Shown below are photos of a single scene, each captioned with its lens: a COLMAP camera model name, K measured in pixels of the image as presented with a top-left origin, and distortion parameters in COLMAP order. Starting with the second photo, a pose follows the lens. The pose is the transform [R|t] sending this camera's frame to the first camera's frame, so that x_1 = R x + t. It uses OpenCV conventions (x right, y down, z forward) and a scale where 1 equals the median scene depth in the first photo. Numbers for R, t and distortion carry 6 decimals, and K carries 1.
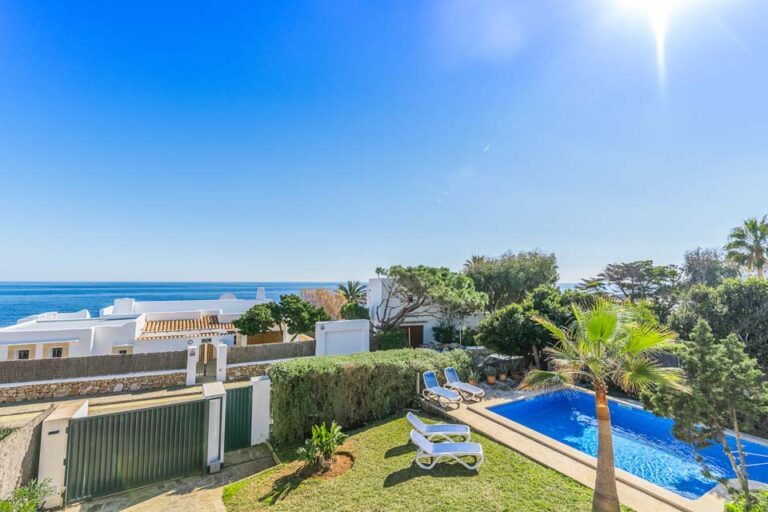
lens RADIAL K [[335.8, 0, 399.8], [0, 335.8, 258.5], [0, 0, 1]] dist [-0.000519, -0.000199]
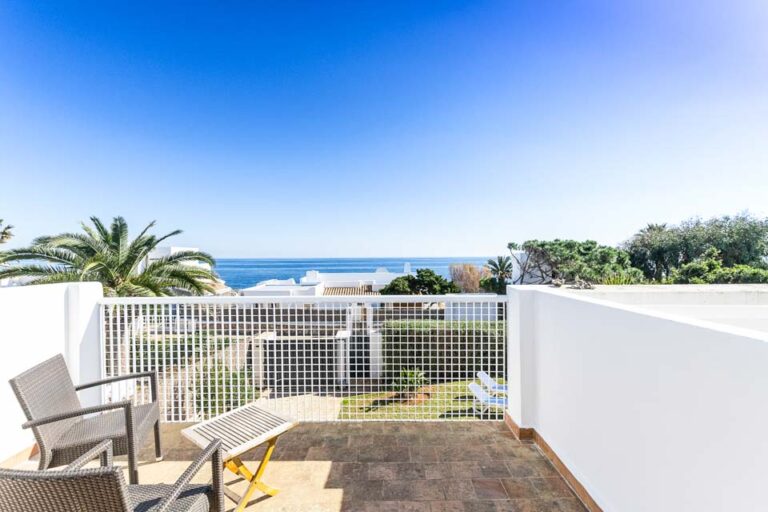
lens RADIAL K [[335.8, 0, 399.8], [0, 335.8, 258.5], [0, 0, 1]] dist [-0.000519, -0.000199]
pose [[0.887563, -0.005553, -0.460653, 0.125047], [0.040664, 0.996969, 0.066331, -0.007756], [0.458888, -0.077605, 0.885098, -0.050781]]
